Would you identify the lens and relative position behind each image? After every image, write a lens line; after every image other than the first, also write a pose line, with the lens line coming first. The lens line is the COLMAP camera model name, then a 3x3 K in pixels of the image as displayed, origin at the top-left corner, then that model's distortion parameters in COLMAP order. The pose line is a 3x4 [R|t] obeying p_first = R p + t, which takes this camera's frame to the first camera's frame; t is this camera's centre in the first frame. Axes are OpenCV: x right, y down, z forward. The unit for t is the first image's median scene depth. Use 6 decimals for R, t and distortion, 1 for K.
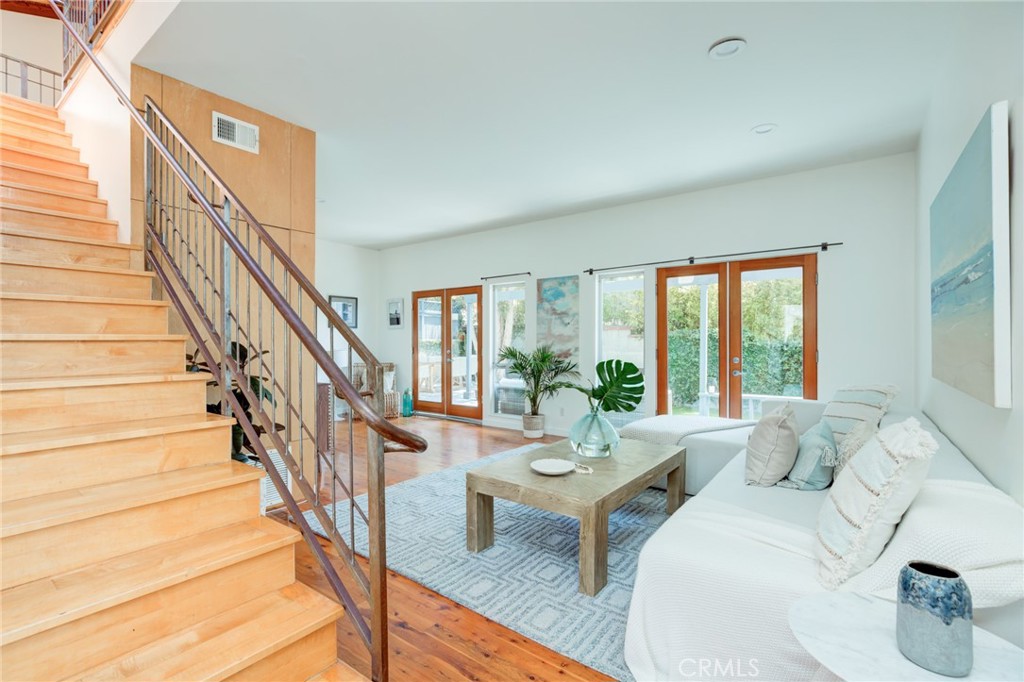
lens RADIAL K [[468.1, 0, 512.0], [0, 468.1, 341.0], [0, 0, 1]] dist [-0.023774, 0.008668]
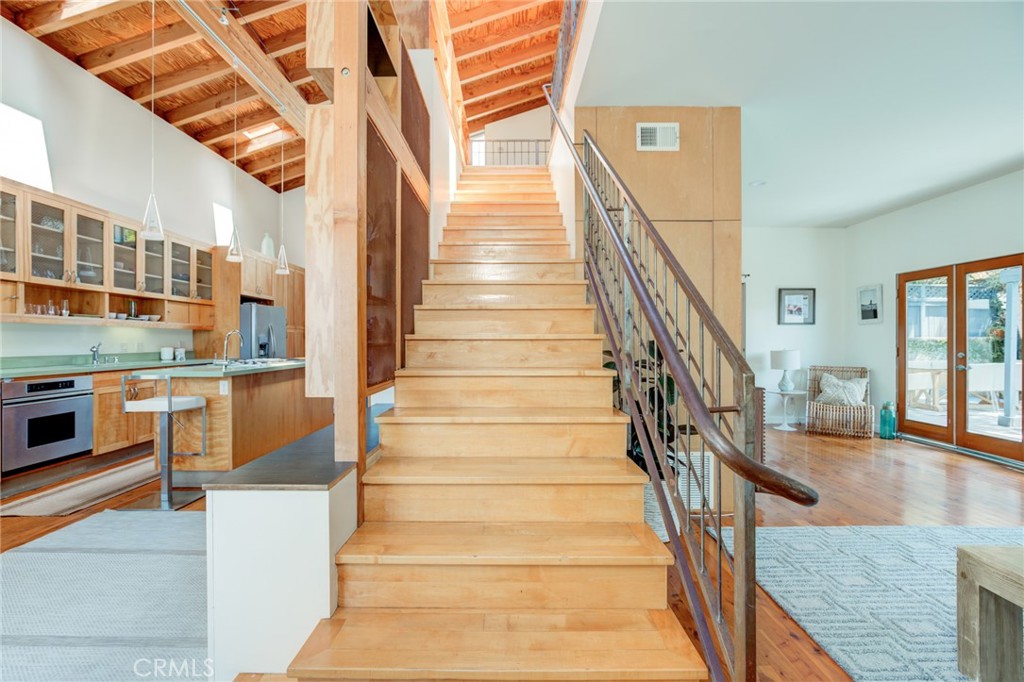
lens RADIAL K [[468.1, 0, 512.0], [0, 468.1, 341.0], [0, 0, 1]] dist [-0.023774, 0.008668]
pose [[0.592286, 0.001336, -0.805727, 0.047651], [0.001058, 0.999996, 0.002437, 0.000160], [0.805727, -0.002296, 0.592282, 0.143065]]
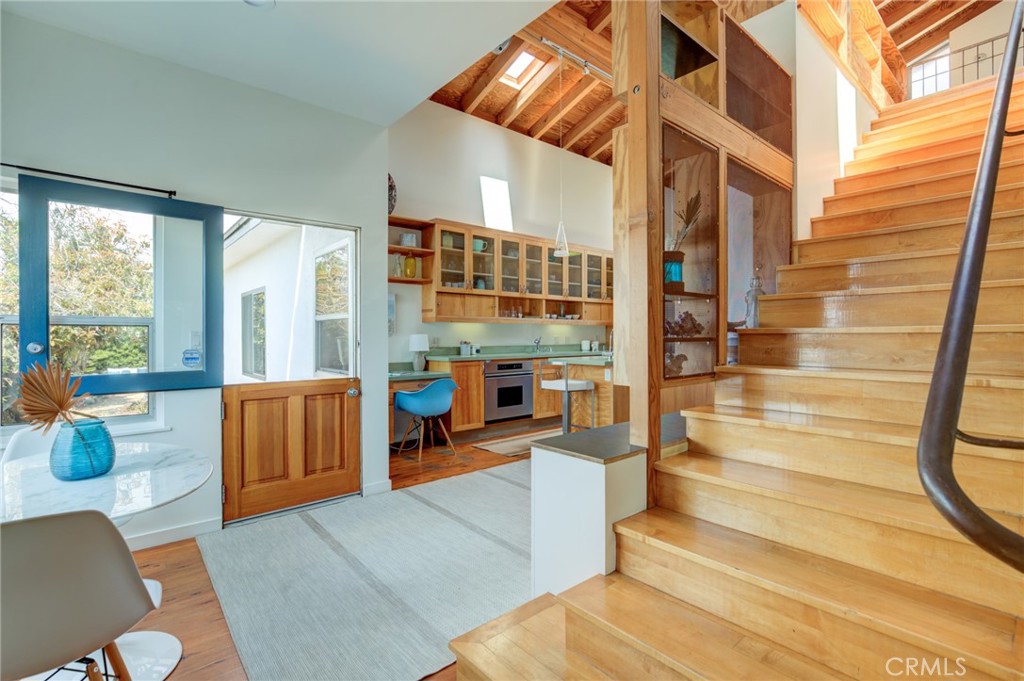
lens RADIAL K [[481.1, 0, 507.6], [0, 481.1, 335.7], [0, 0, 1]] dist [-0.002642, -0.000385]
pose [[-0.228011, 0.002907, -0.973654, 0.141446], [0.004530, 0.999988, 0.001924, -0.000948], [0.973648, -0.003972, -0.228021, 0.303528]]
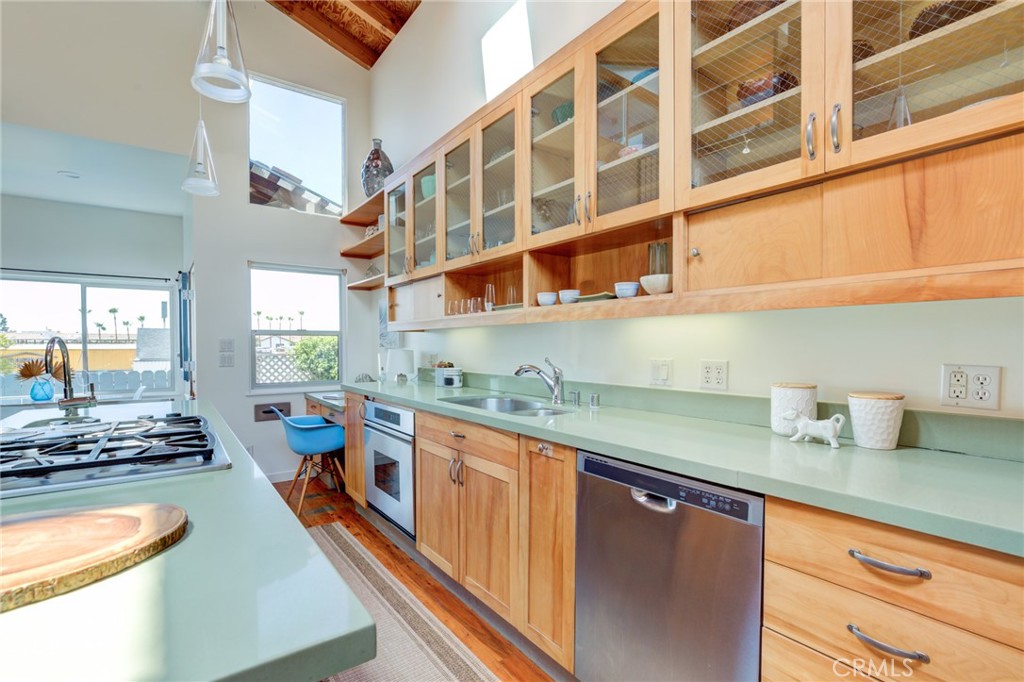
lens RADIAL K [[468.1, 0, 512.0], [0, 468.1, 341.0], [0, 0, 1]] dist [-0.023774, 0.008668]
pose [[-0.955267, 0.004291, 0.295713, -2.263113], [0.002748, 0.999980, -0.005635, -0.015672], [-0.295732, -0.004570, -0.955260, 0.691514]]
